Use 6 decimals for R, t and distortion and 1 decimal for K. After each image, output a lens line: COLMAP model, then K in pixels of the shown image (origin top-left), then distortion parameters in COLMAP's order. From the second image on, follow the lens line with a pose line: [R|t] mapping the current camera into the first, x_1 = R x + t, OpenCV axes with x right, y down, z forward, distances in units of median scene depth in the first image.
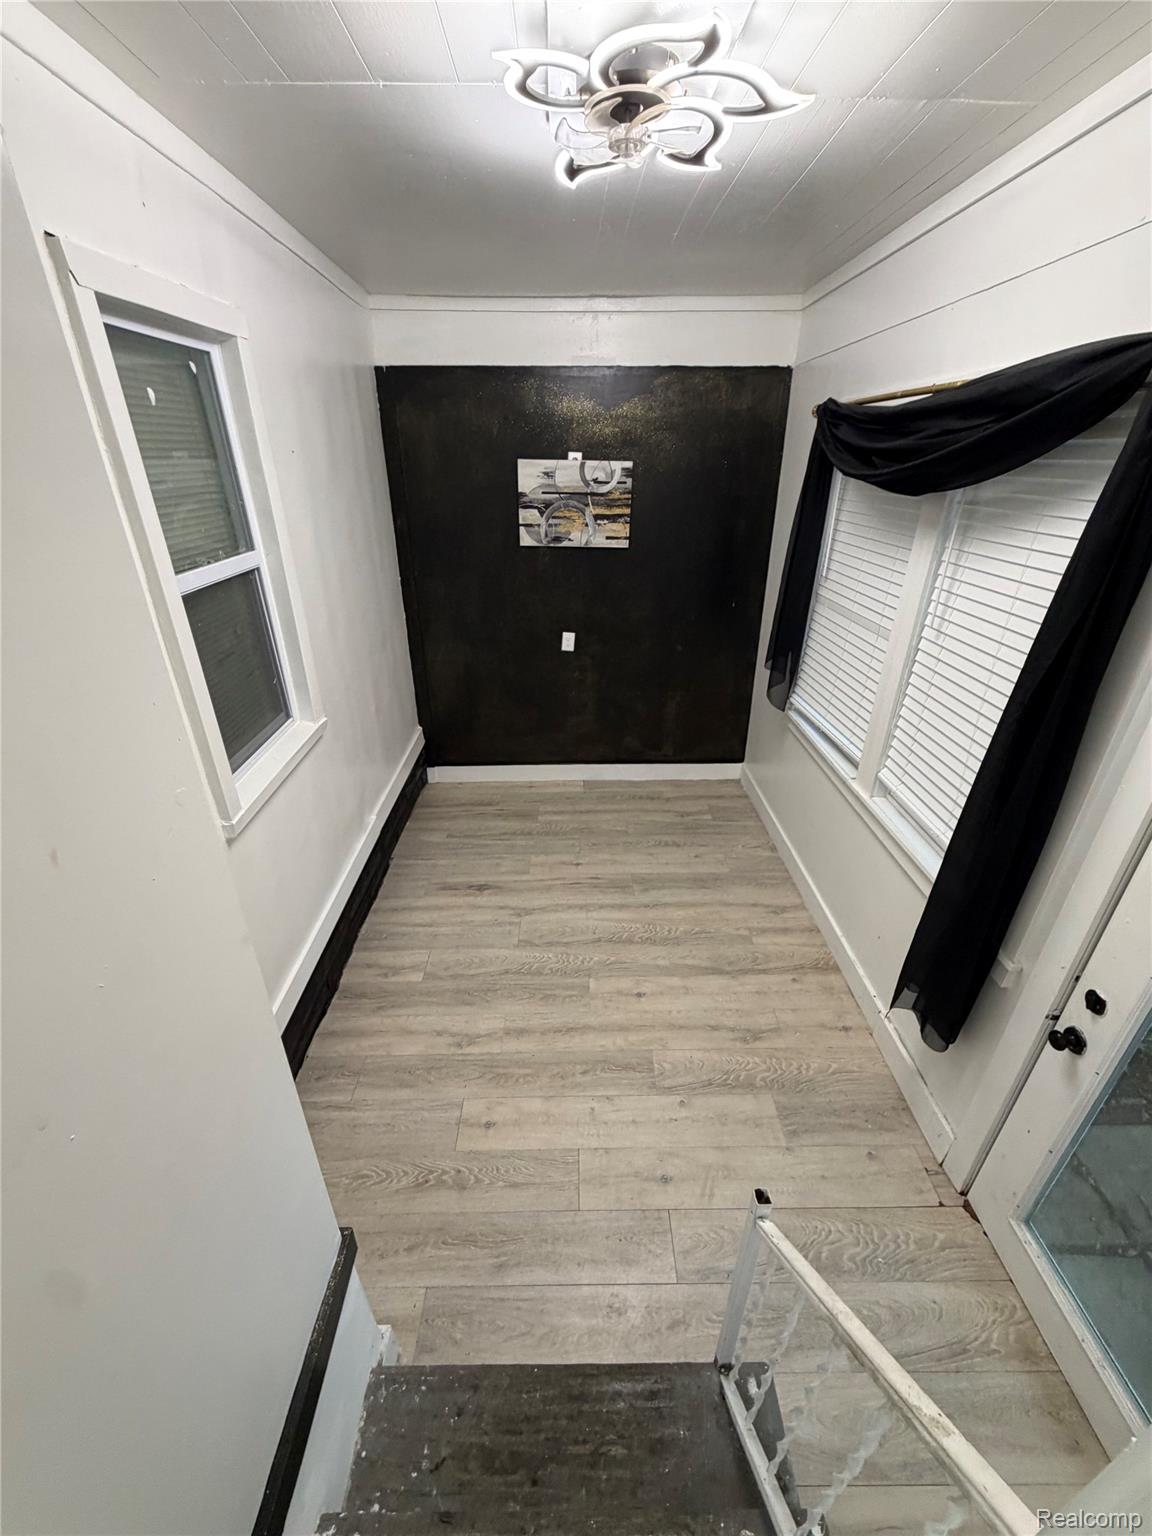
lens RADIAL K [[612.9, 0, 573.1], [0, 612.9, 767.4], [0, 0, 1]] dist [0.001555, -0.000174]
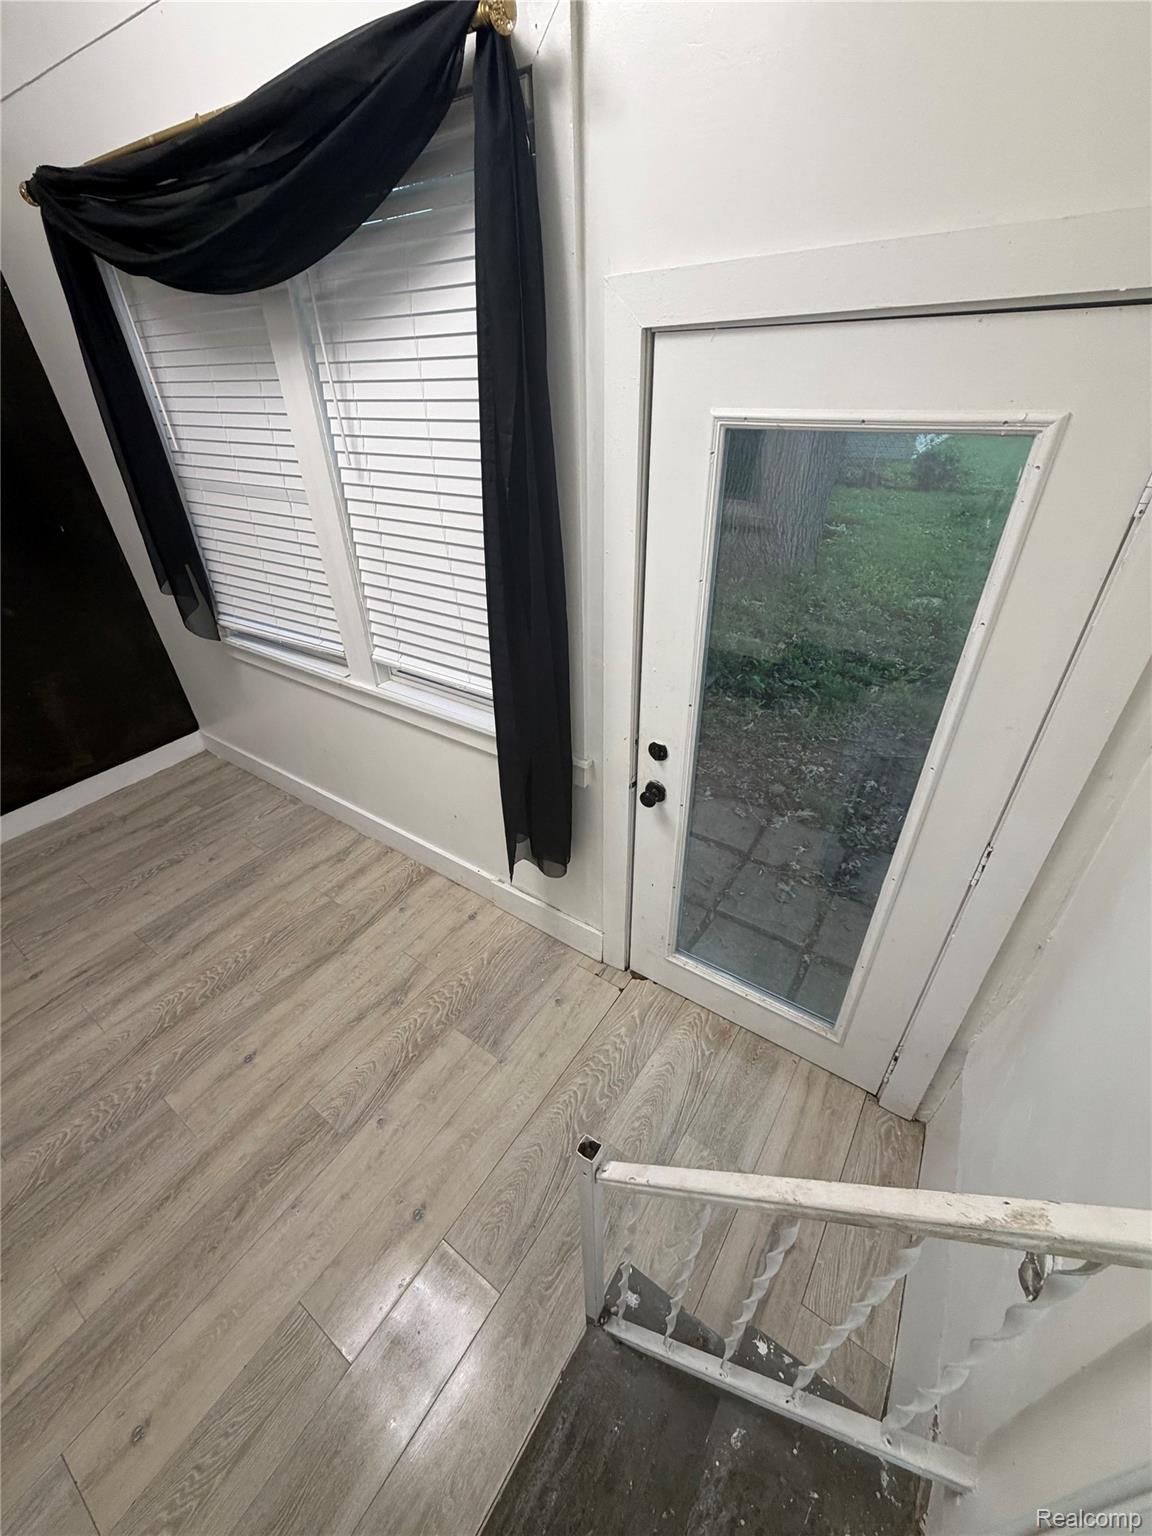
lens RADIAL K [[612.9, 0, 576.8], [0, 612.9, 764.6], [0, 0, 1]] dist [0.001555, -0.000174]
pose [[0.573032, -0.461048, 0.677546, -0.000860], [0.395976, 0.879599, 0.263644, 0.029249], [-0.717521, 0.117215, 0.686603, 0.196639]]
